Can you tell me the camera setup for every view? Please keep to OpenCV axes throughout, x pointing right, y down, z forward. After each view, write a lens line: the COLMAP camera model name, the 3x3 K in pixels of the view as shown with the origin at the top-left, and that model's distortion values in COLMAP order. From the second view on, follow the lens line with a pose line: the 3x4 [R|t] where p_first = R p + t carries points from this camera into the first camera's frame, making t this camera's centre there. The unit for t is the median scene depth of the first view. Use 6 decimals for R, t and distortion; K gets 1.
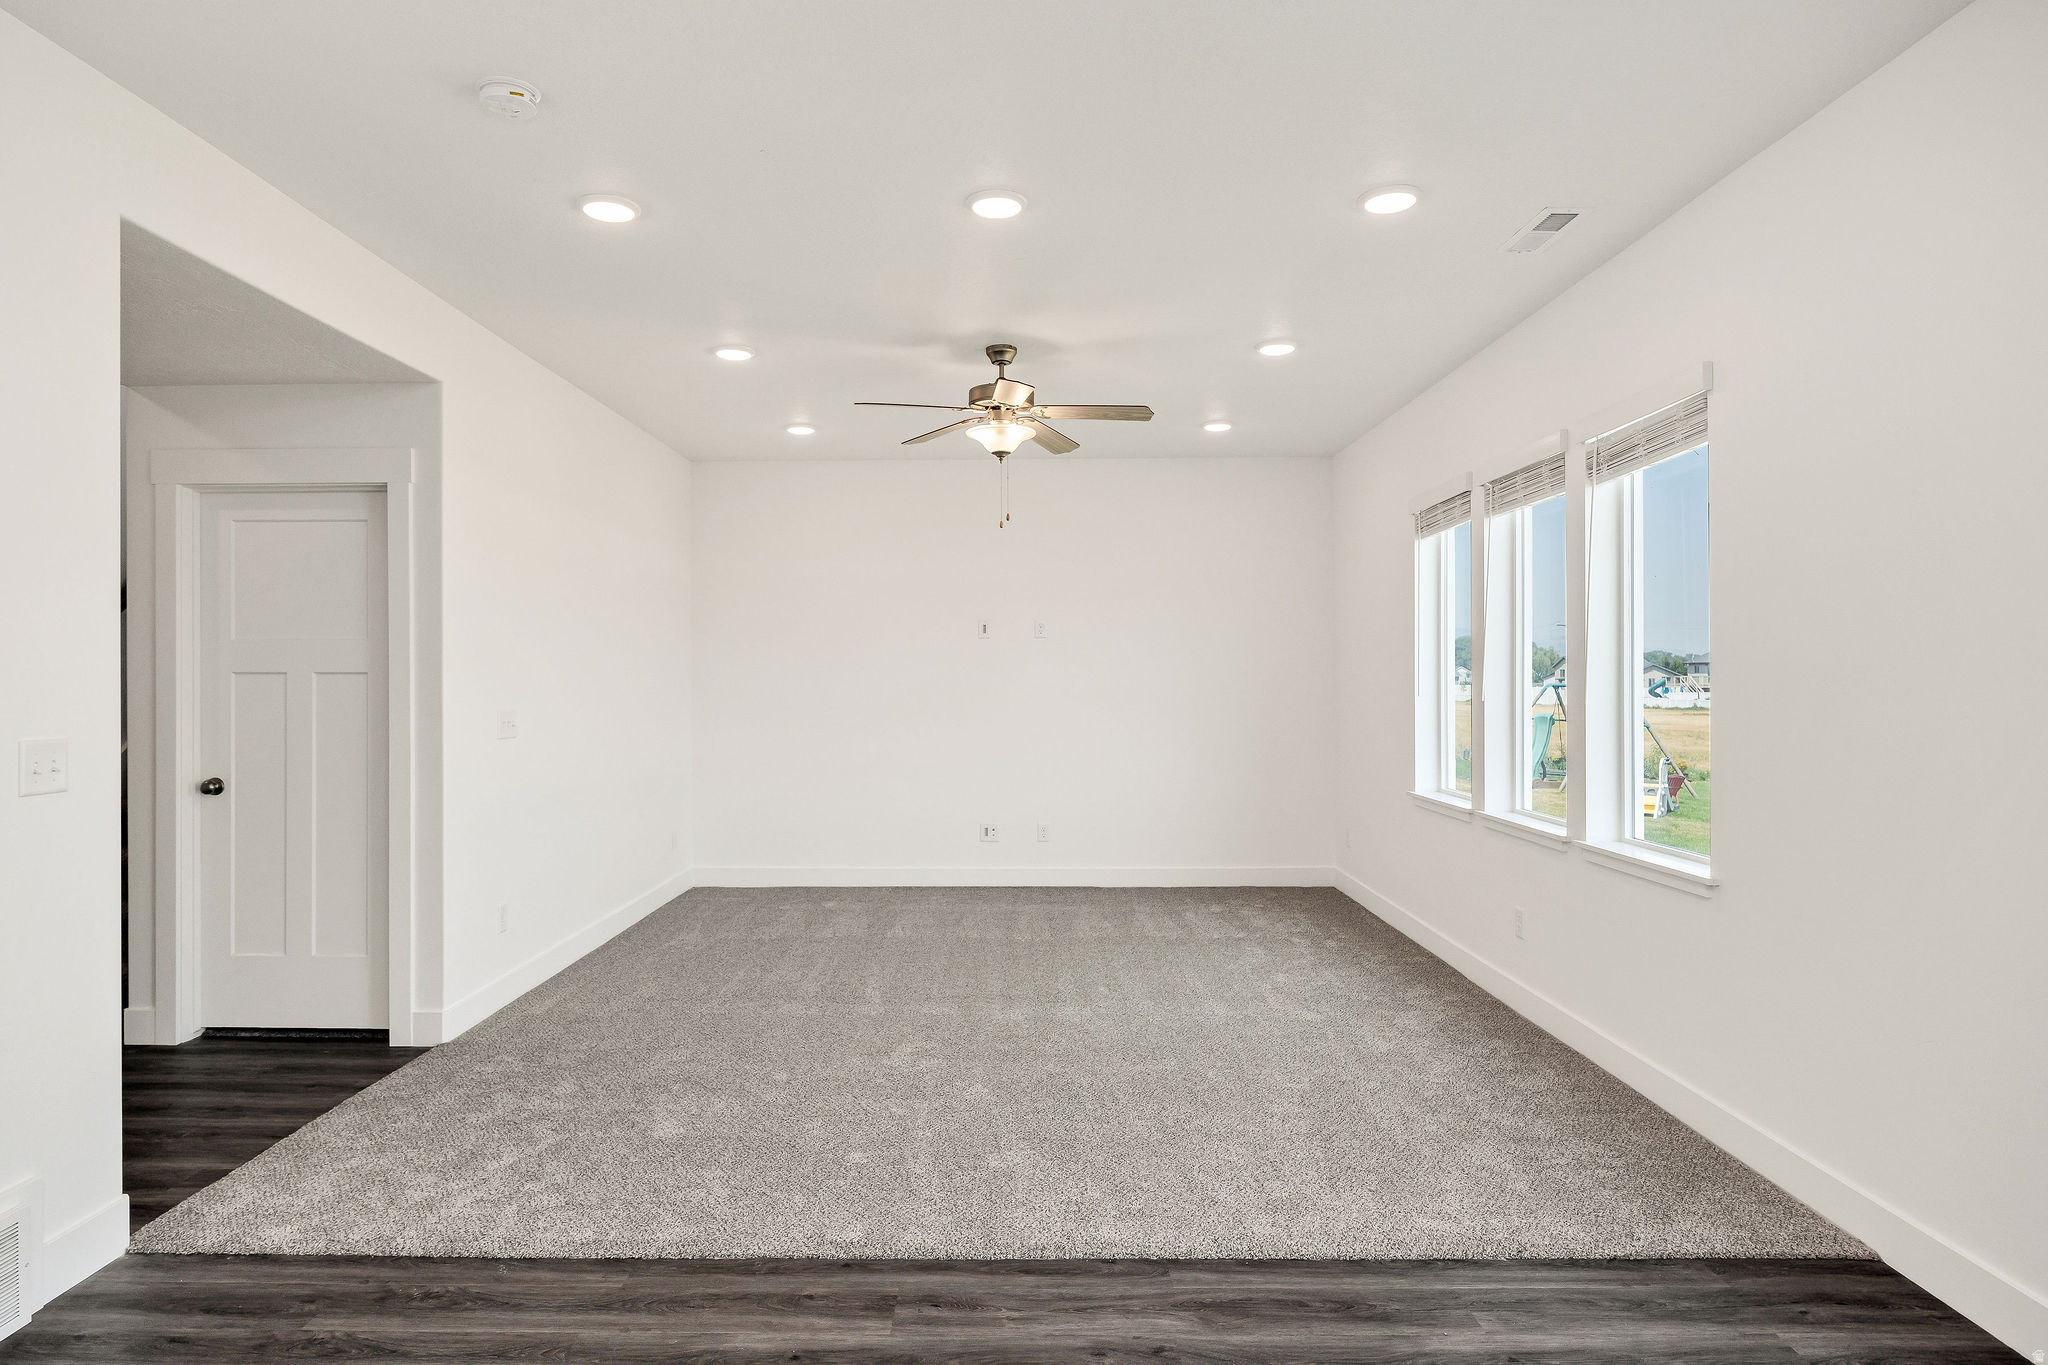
lens RADIAL K [[1183.1, 0, 1013.6], [0, 1183.1, 682.9], [0, 0, 1]] dist [0.007116, 0.001837]
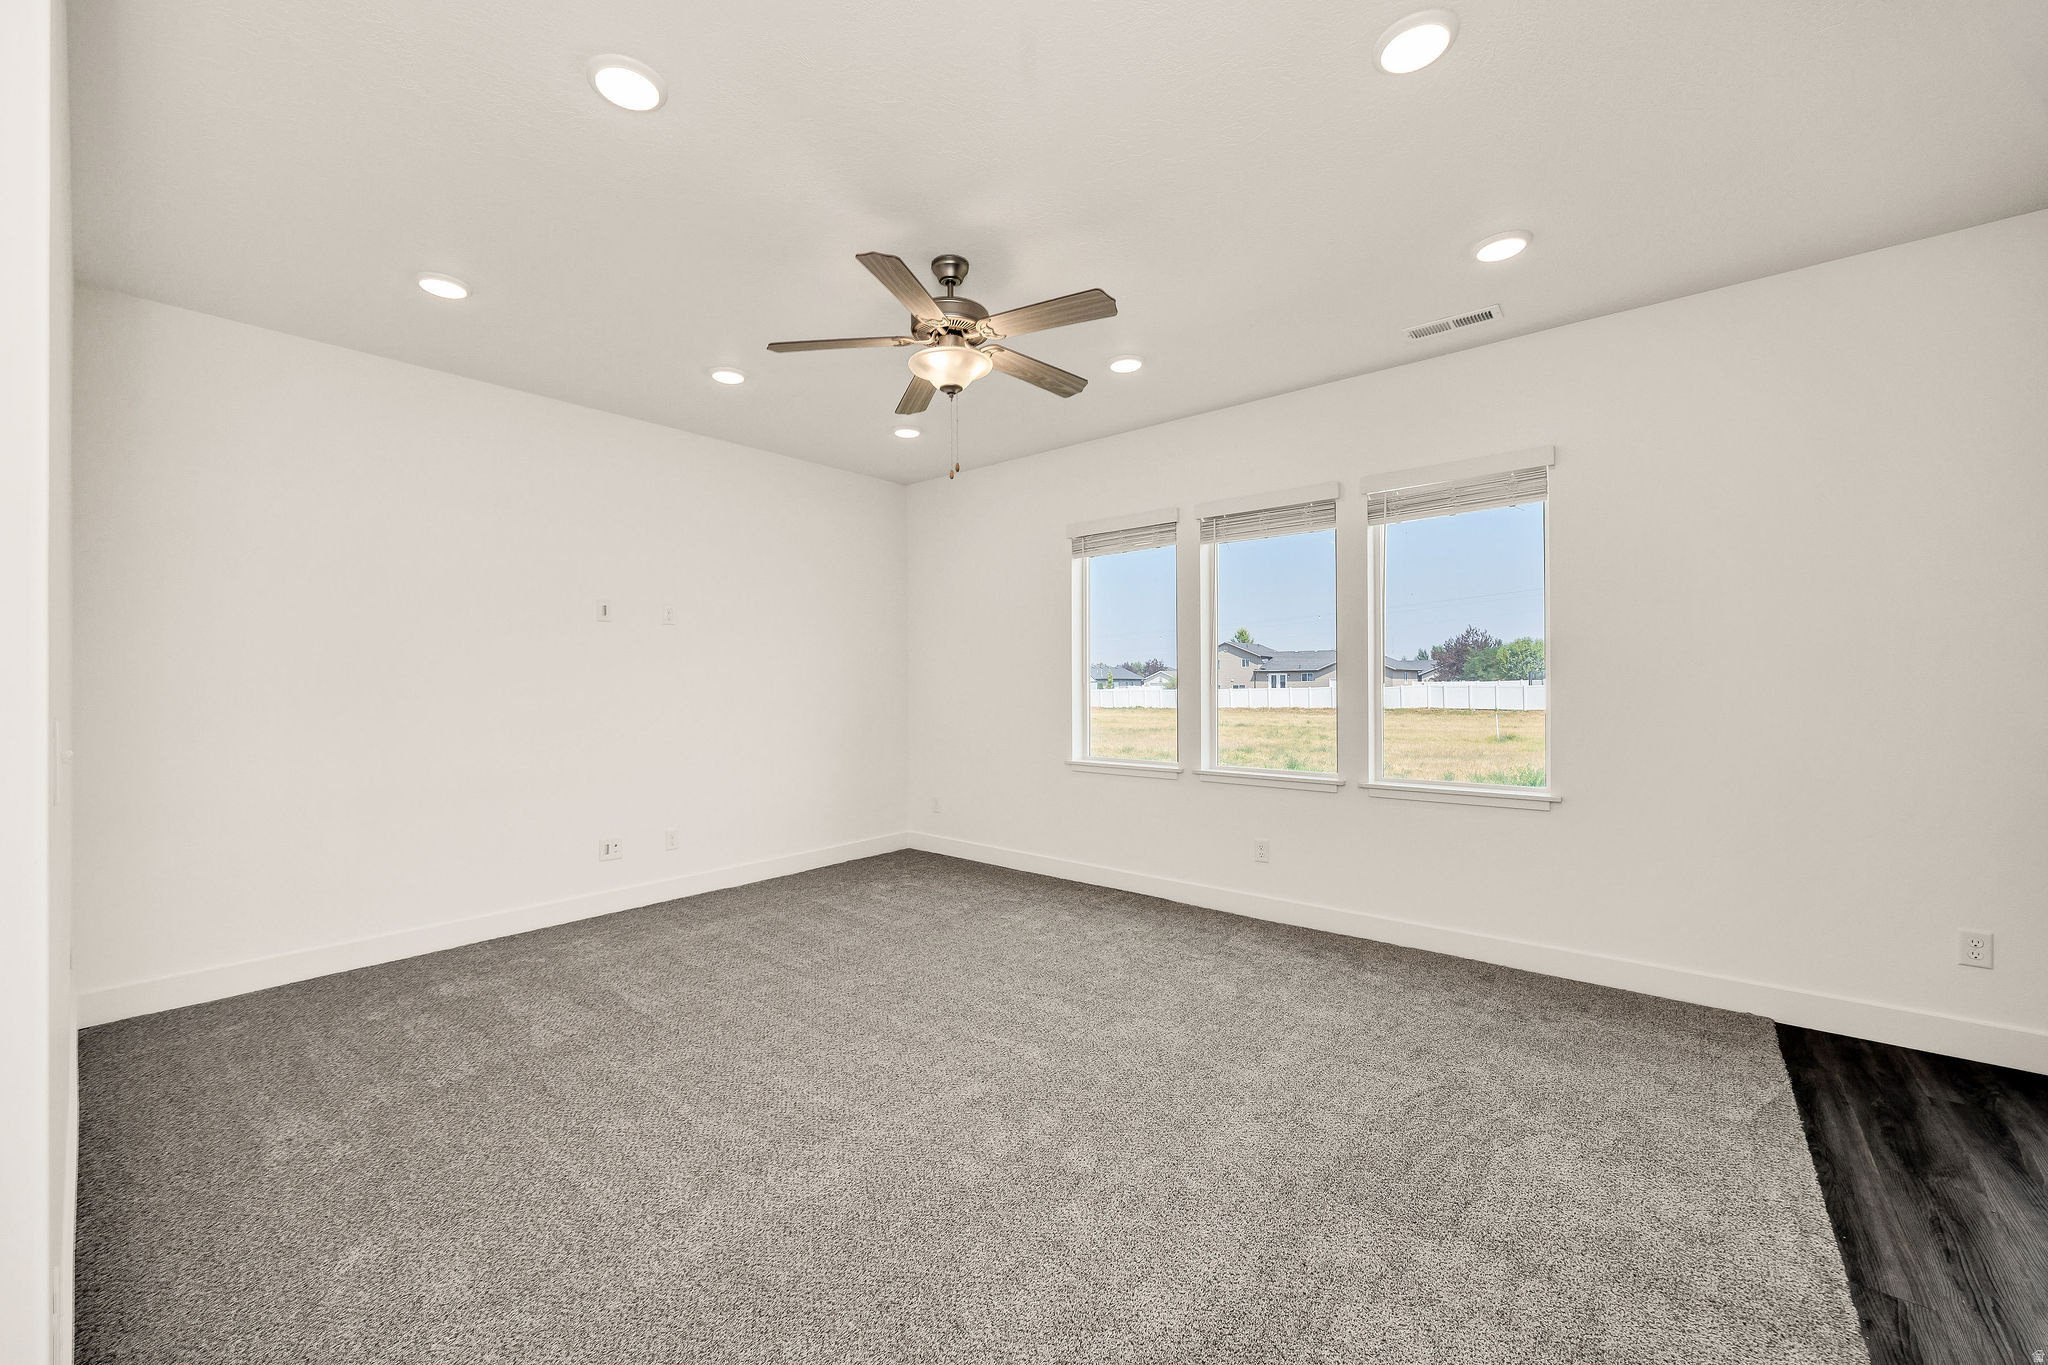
lens RADIAL K [[800.1, 0, 1015.5], [0, 800.1, 679.2], [0, 0, 1]] dist [-0.004222, -0.000541]
pose [[0.644872, 0.004149, 0.764279, -0.741313], [0.006696, 0.999916, -0.011079, 0.031663], [-0.764261, 0.012262, 0.644790, 1.085339]]
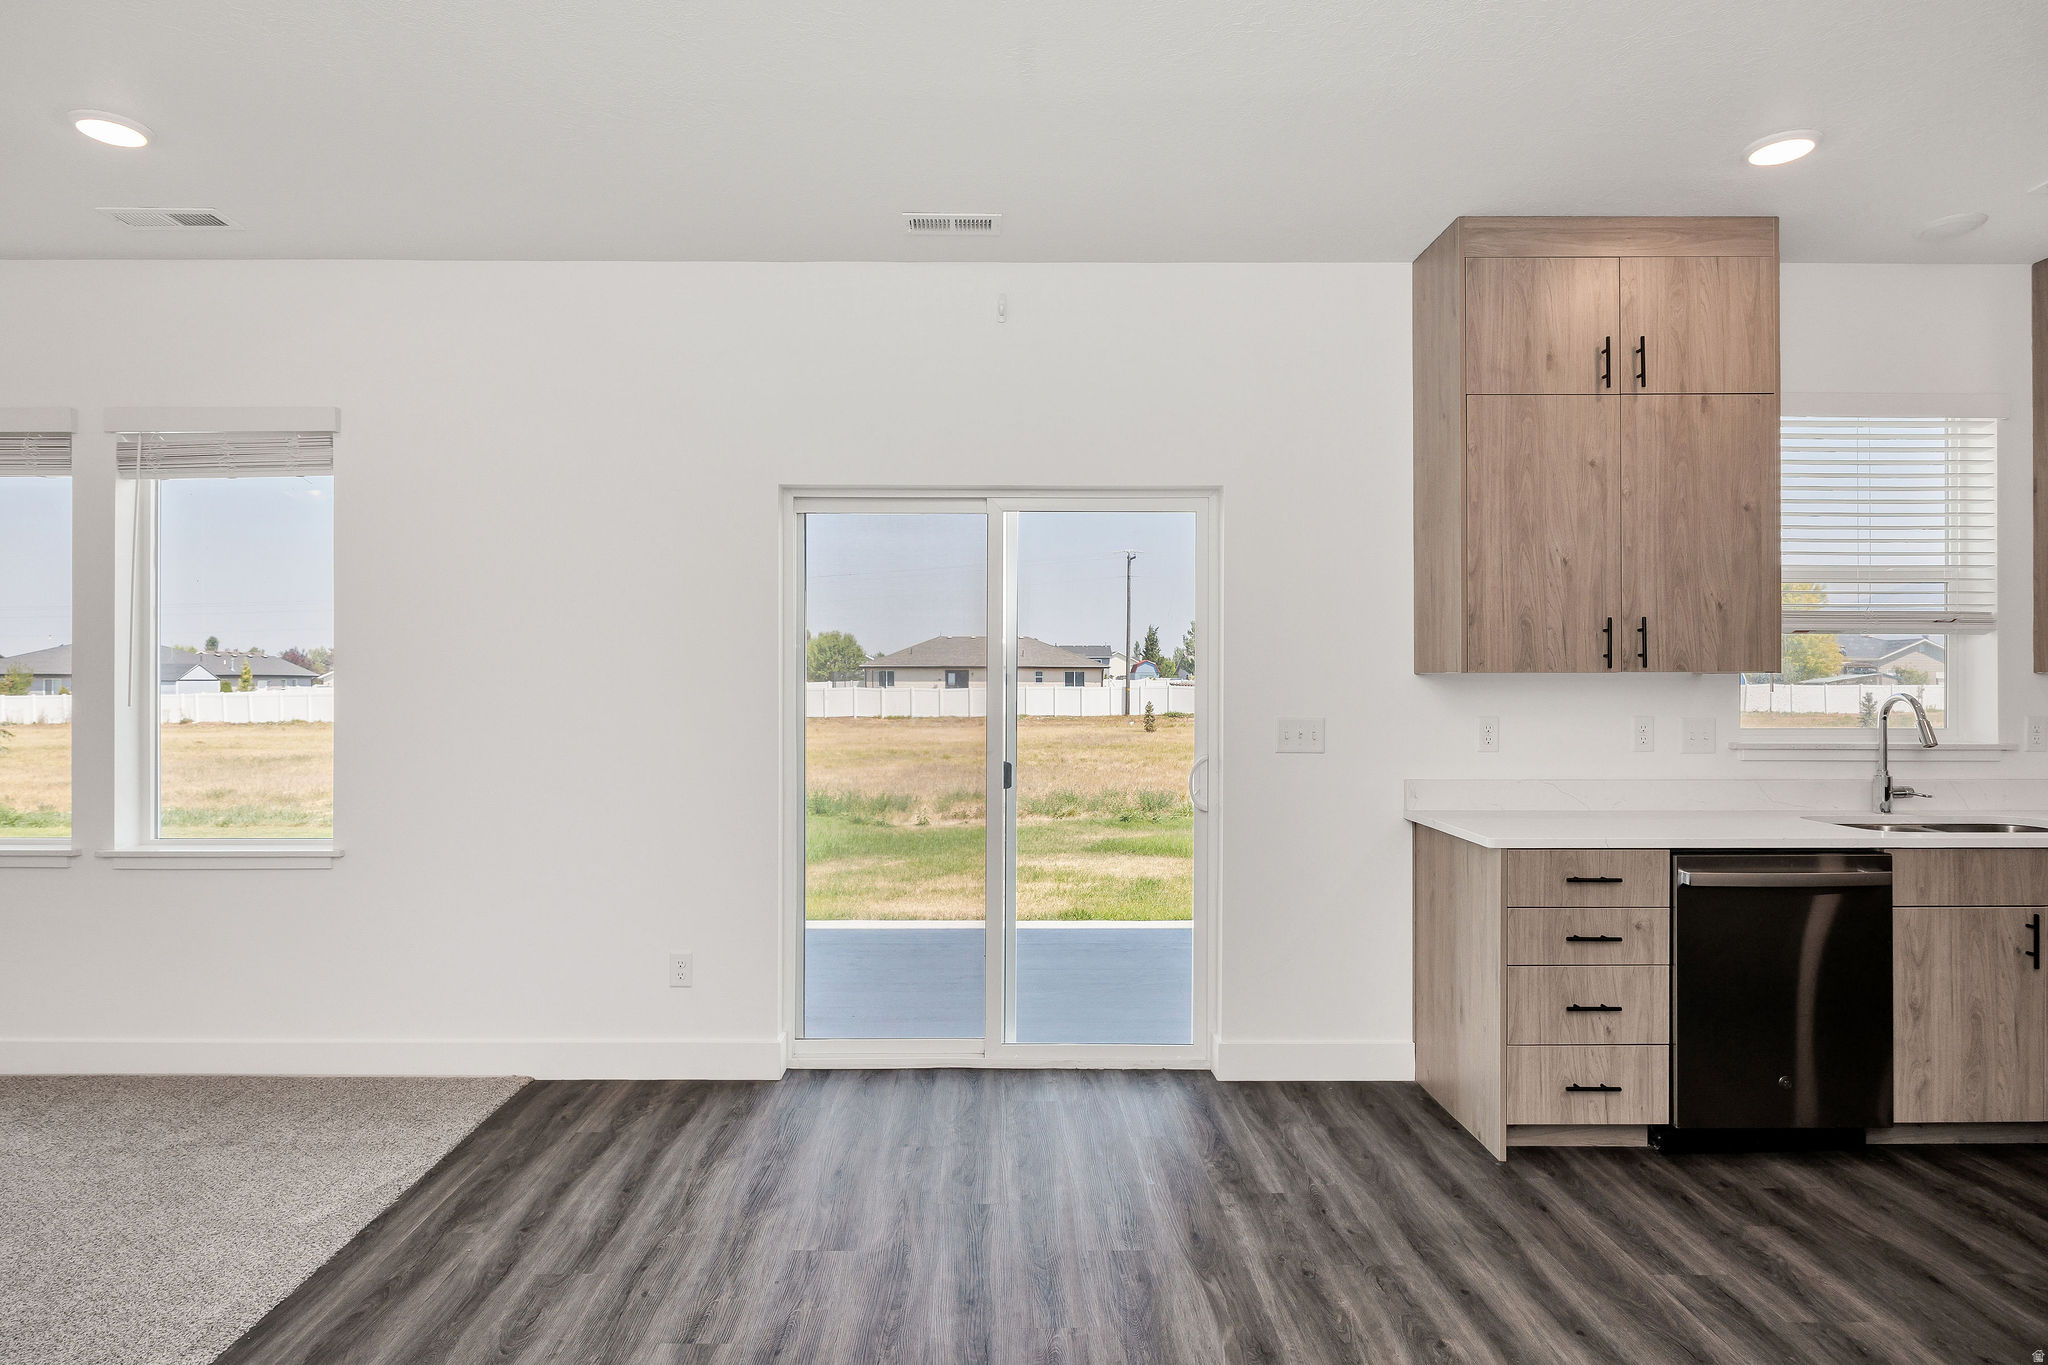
lens RADIAL K [[1106.1, 0, 1015.9], [0, 1106.1, 674.3], [0, 0, 1]] dist [-0.005960, 0.000716]
pose [[-0.024213, 0.009710, 0.999660, -0.633366], [0.005282, 0.999940, -0.009585, 0.007666], [-0.999693, 0.005048, -0.024263, 0.443723]]
